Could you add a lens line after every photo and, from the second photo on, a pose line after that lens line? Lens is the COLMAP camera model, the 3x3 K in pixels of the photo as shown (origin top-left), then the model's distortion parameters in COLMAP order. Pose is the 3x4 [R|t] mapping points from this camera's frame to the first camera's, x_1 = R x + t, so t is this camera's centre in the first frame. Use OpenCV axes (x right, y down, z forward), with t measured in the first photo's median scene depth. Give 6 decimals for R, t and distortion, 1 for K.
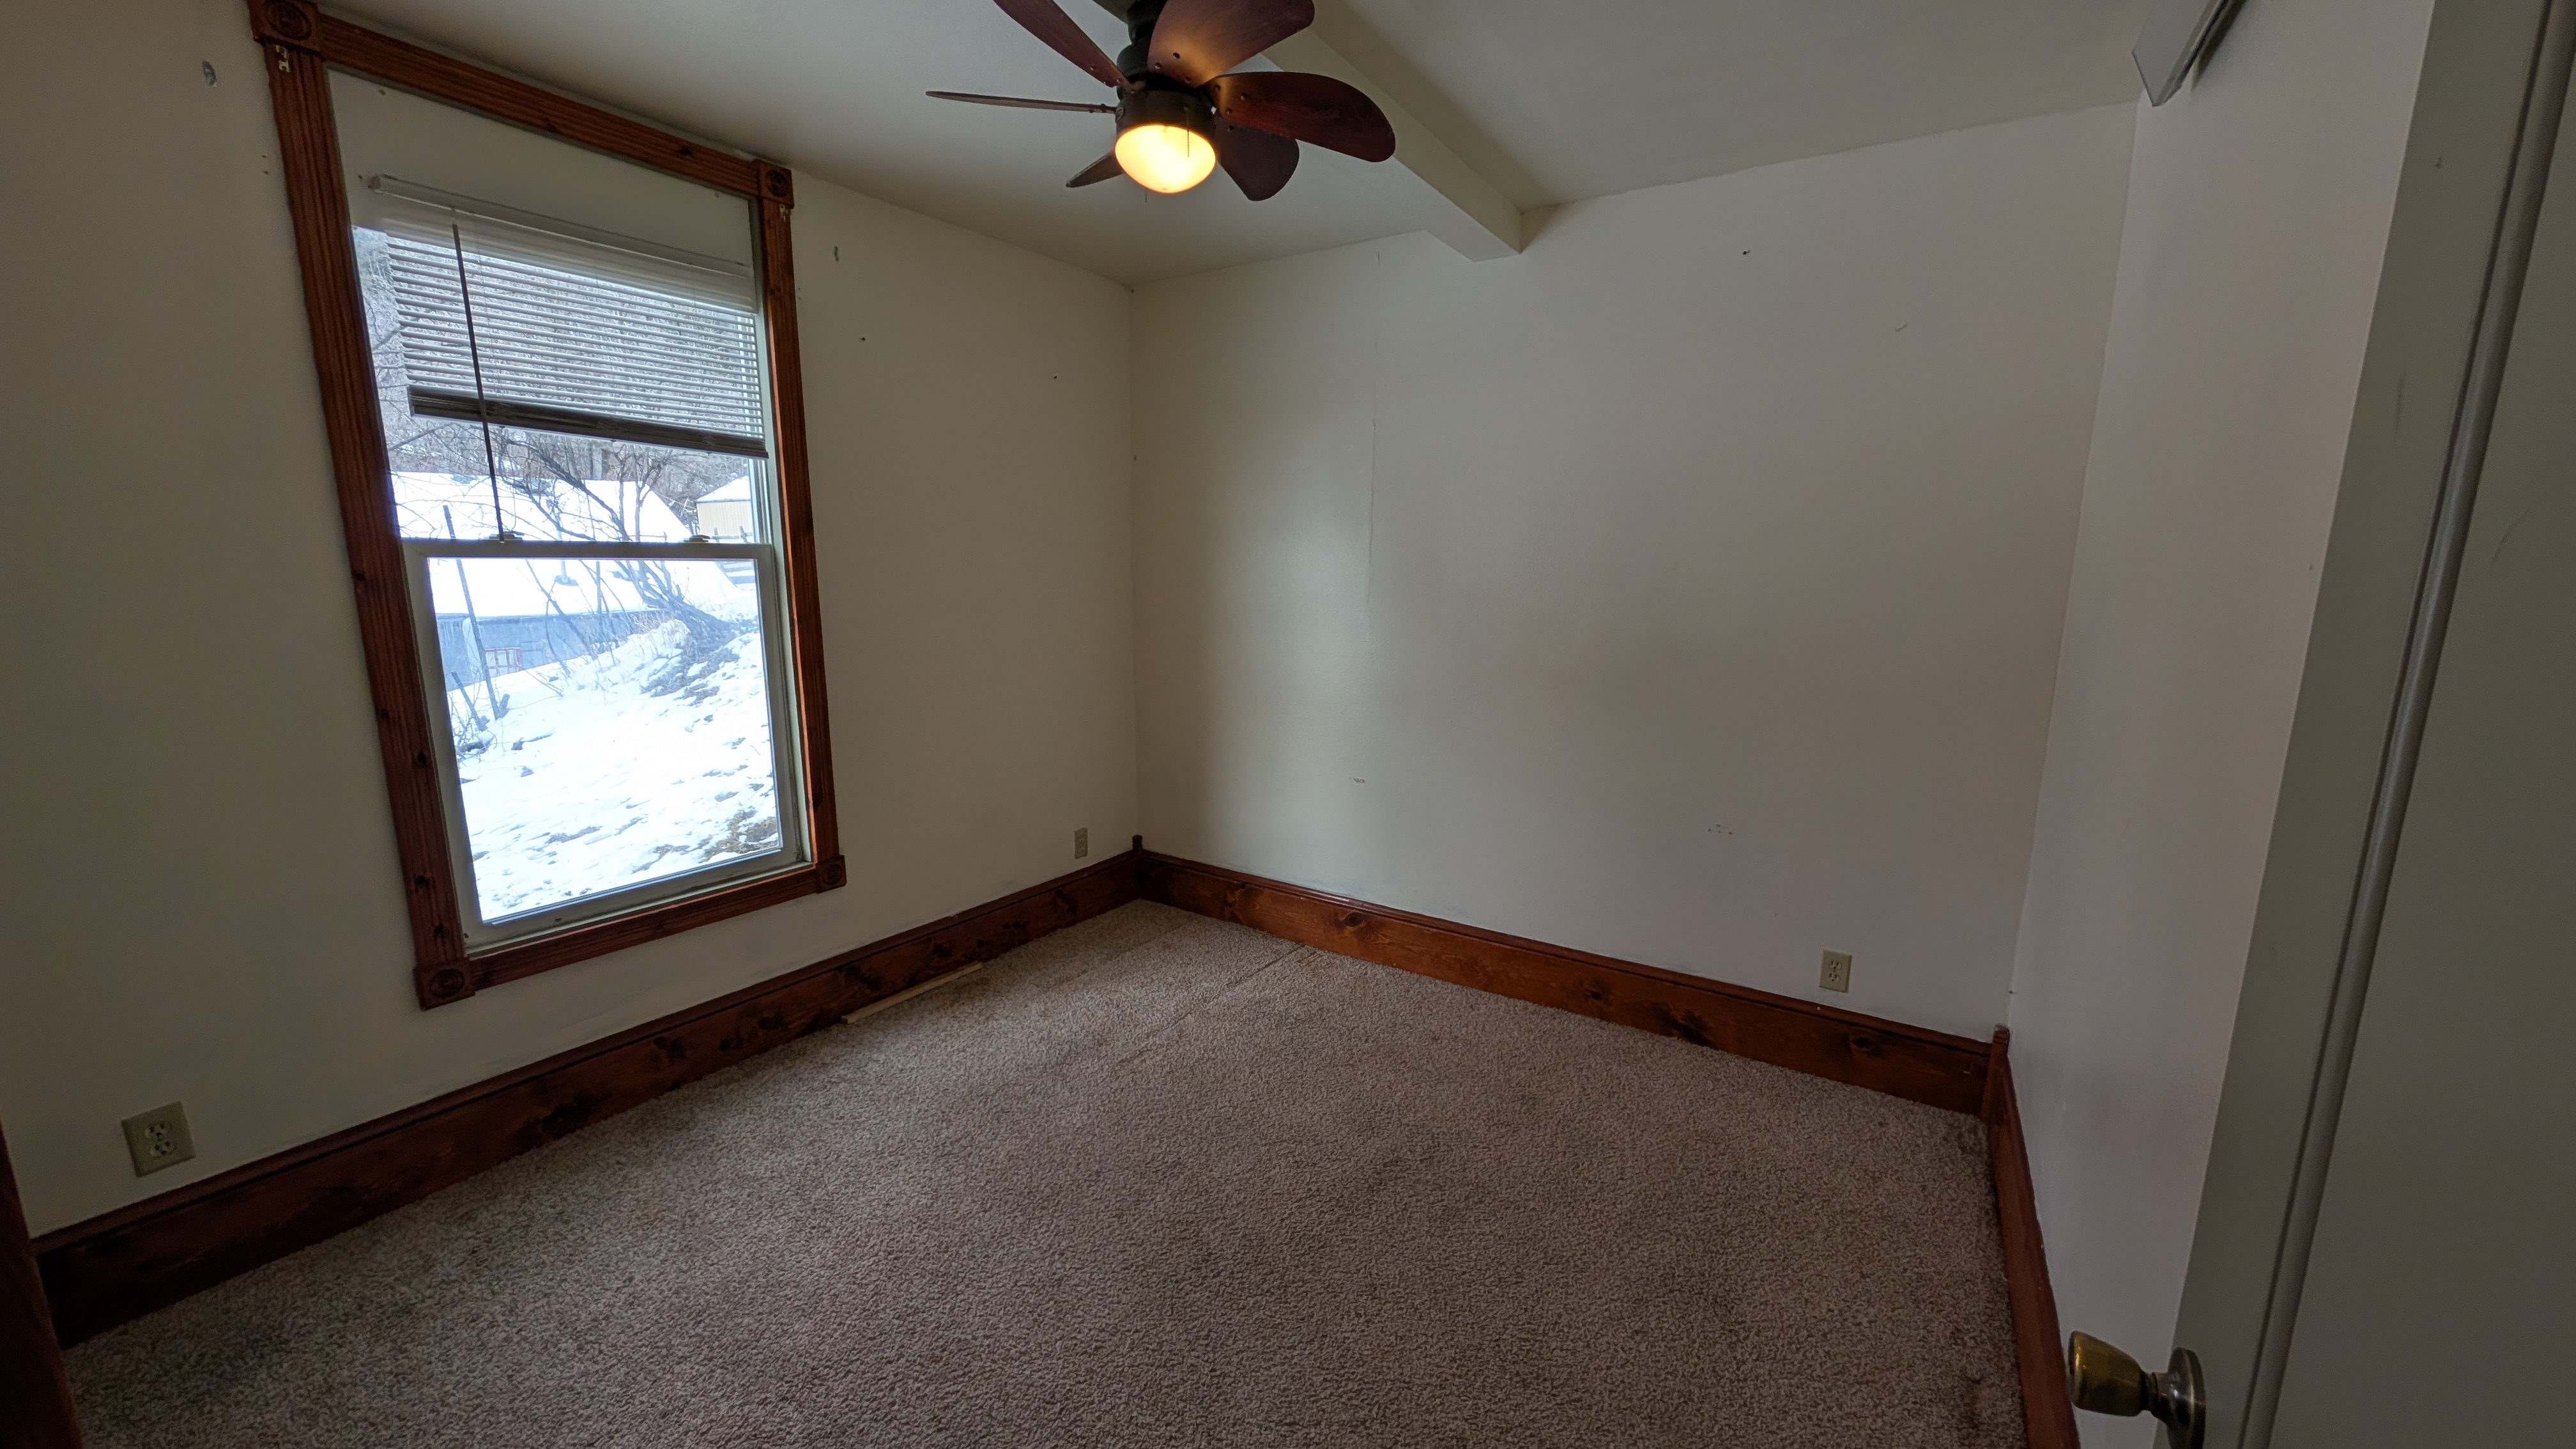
lens RADIAL K [[965.3, 0, 1280.0], [0, 965.3, 739.8], [0, 0, 1]] dist [-0.001595, -0.000735]
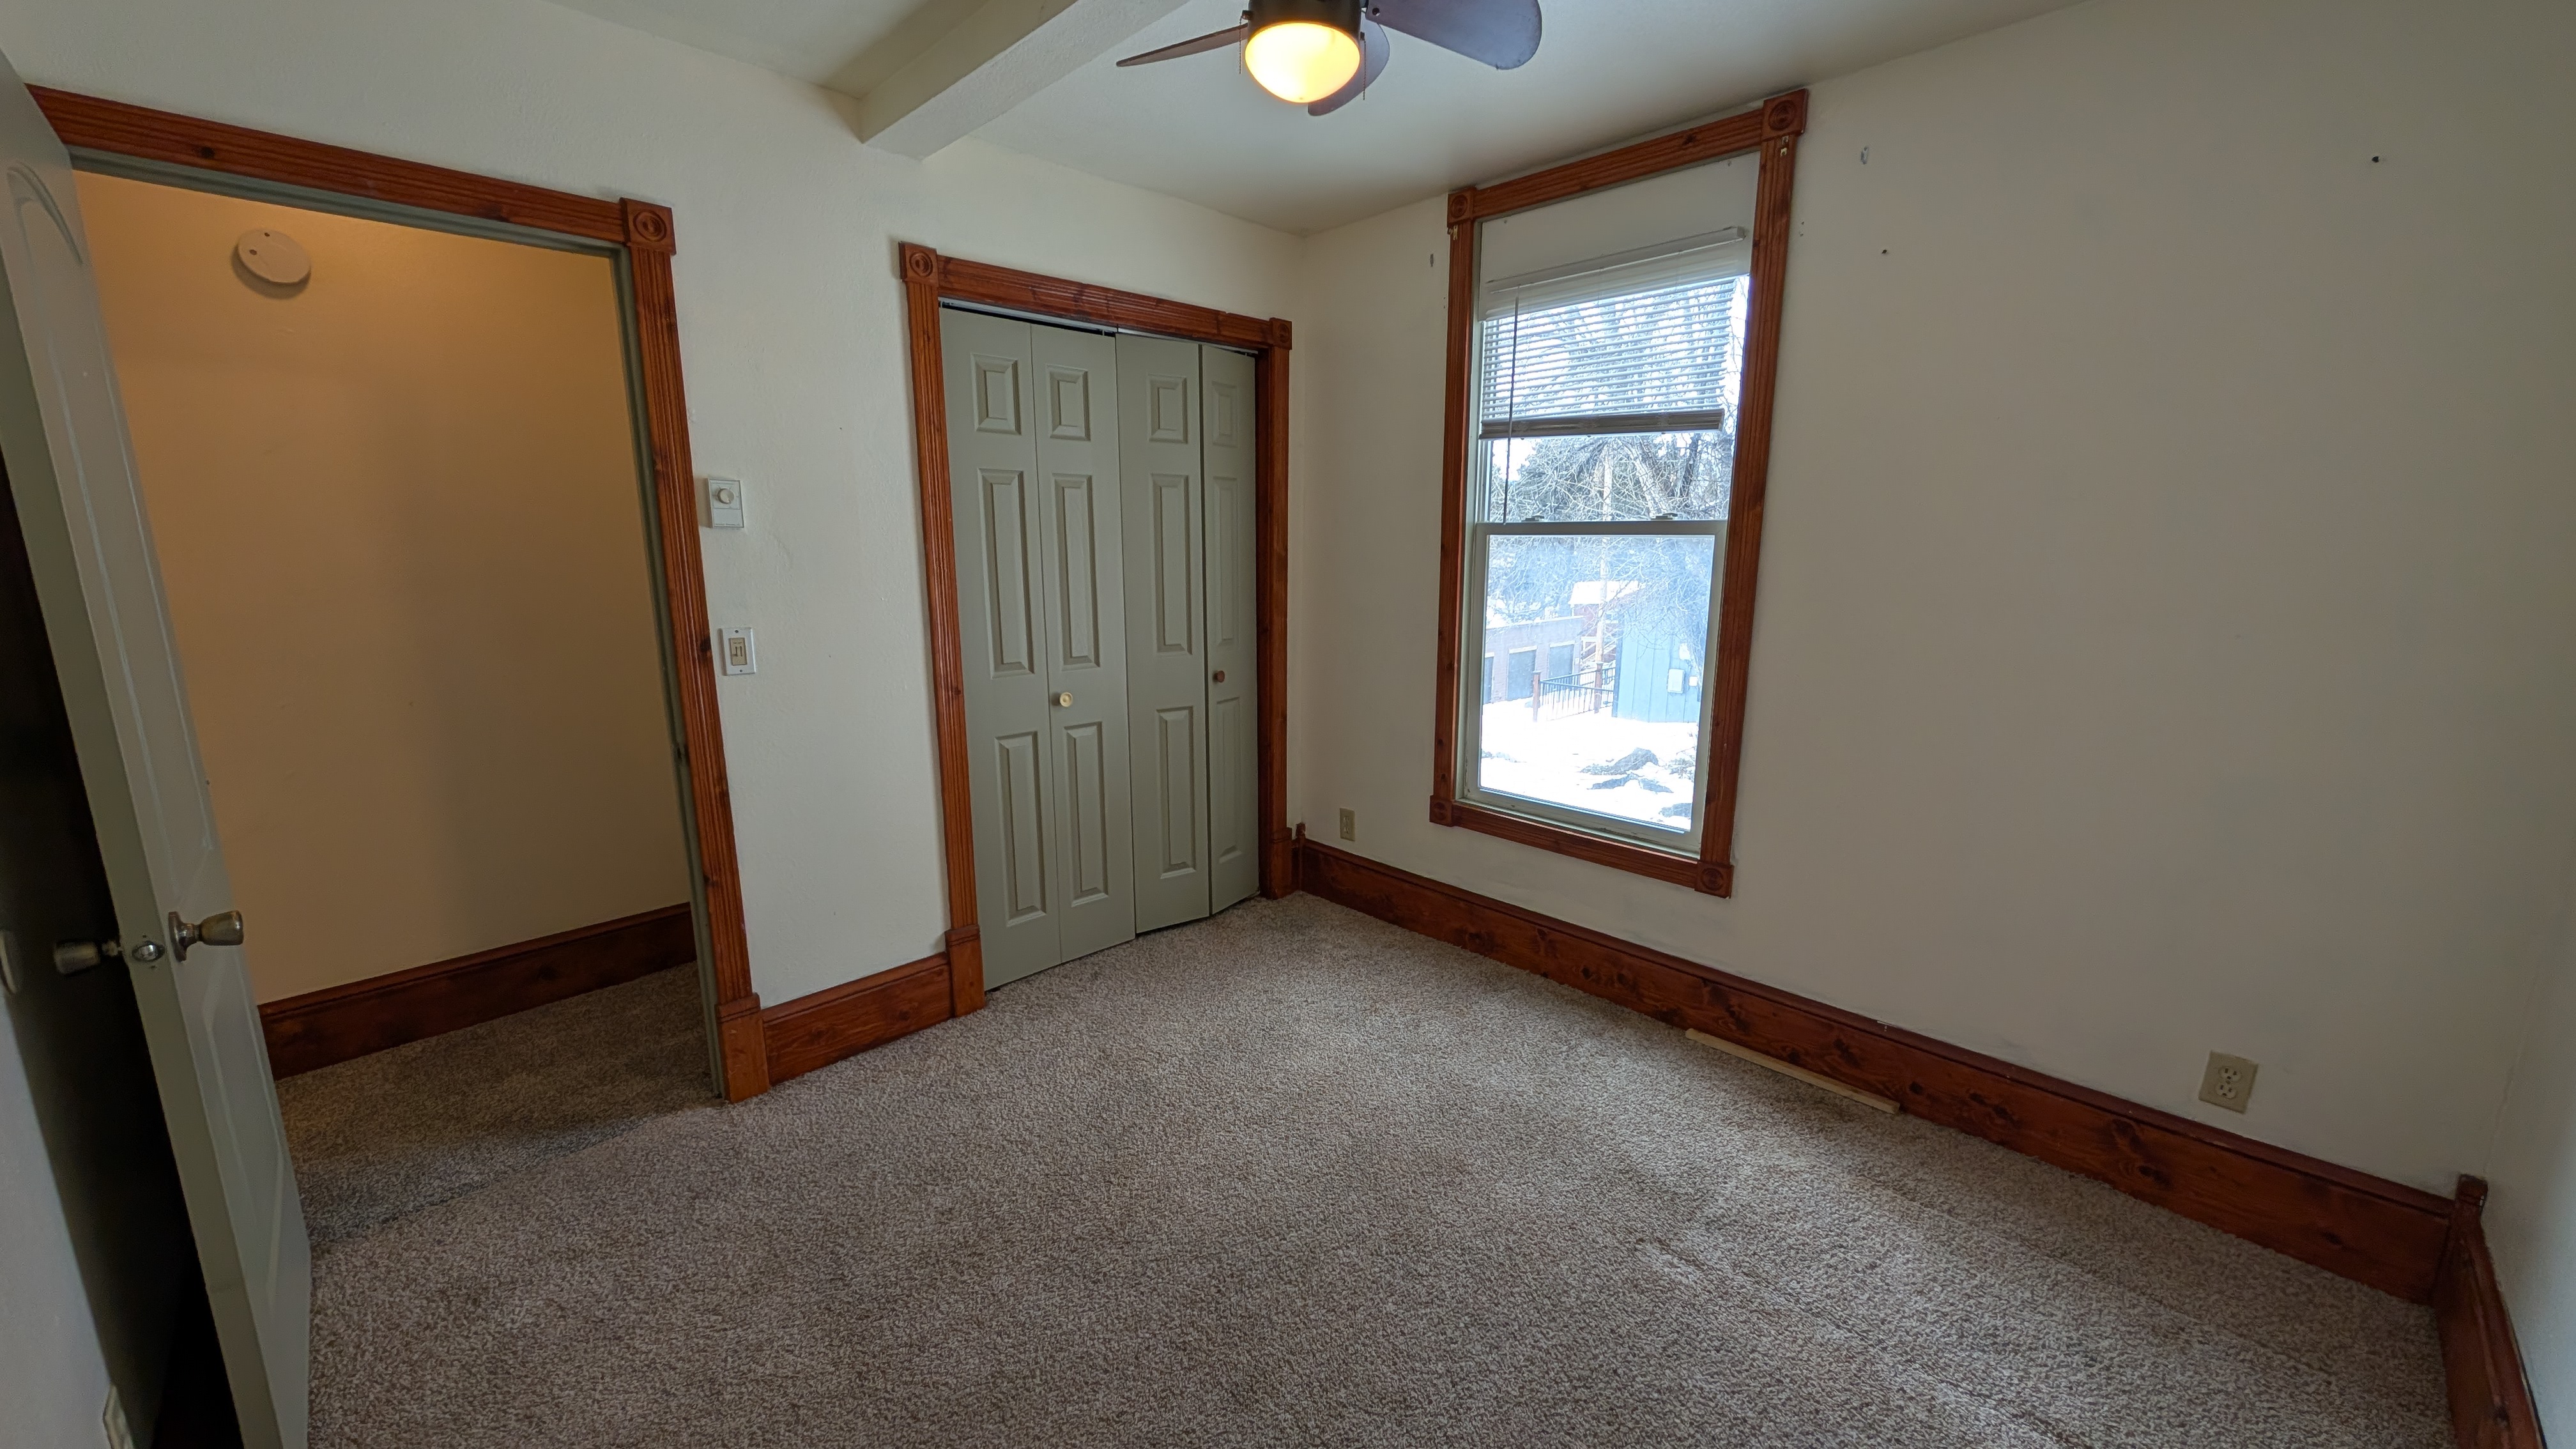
lens RADIAL K [[965.3, 0, 1280.0], [0, 965.3, 739.8], [0, 0, 1]] dist [-0.001595, -0.000735]
pose [[-0.222646, 0.187517, -0.956696, 0.537860], [-0.183731, 0.955672, 0.230075, -0.136911], [0.957430, 0.227000, -0.178324, 0.821797]]
